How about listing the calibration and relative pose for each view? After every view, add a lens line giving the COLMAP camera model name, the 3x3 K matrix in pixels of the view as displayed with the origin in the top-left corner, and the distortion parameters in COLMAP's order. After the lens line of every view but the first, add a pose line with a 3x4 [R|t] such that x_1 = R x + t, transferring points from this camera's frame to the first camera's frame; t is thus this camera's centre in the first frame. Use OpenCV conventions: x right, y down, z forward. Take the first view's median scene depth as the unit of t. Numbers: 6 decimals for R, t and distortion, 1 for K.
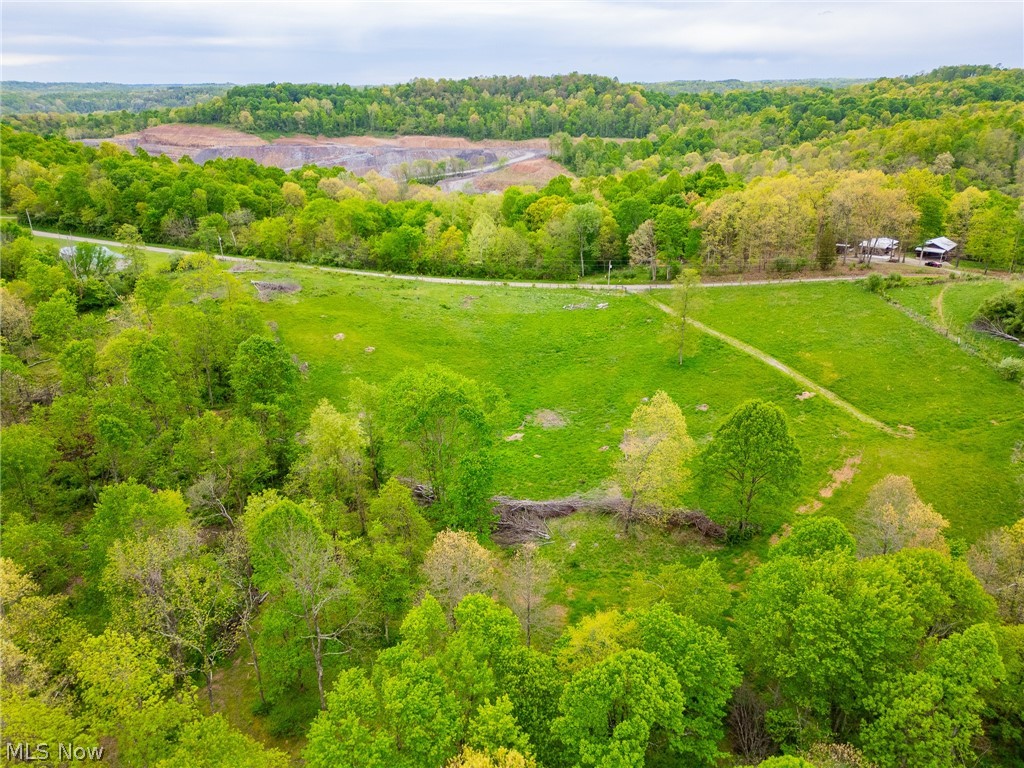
lens RADIAL K [[714.4, 0, 512.0], [0, 714.4, 384.0], [0, 0, 1]] dist [0.040581, -0.007894]
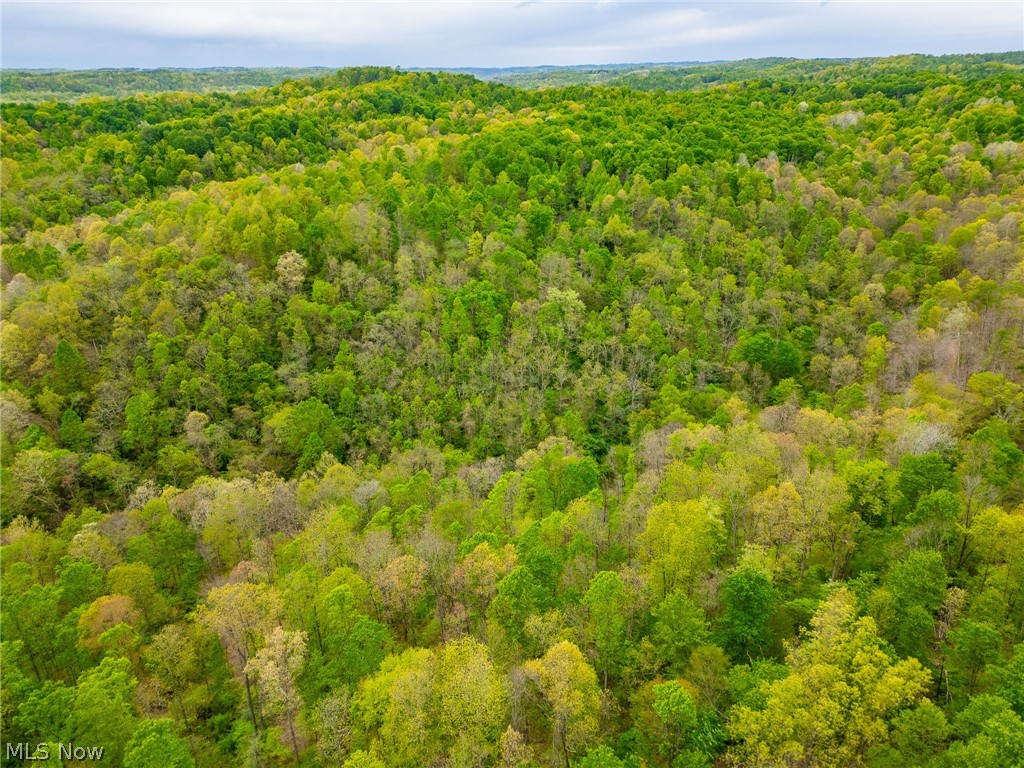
lens RADIAL K [[716.2, 0, 512.0], [0, 716.2, 384.0], [0, 0, 1]] dist [0.060351, -0.050489]
pose [[0.791351, -0.252327, 0.556861, 0.199653], [0.243381, 0.965590, 0.091665, -0.116032], [-0.560829, 0.062990, 0.825532, 0.217189]]
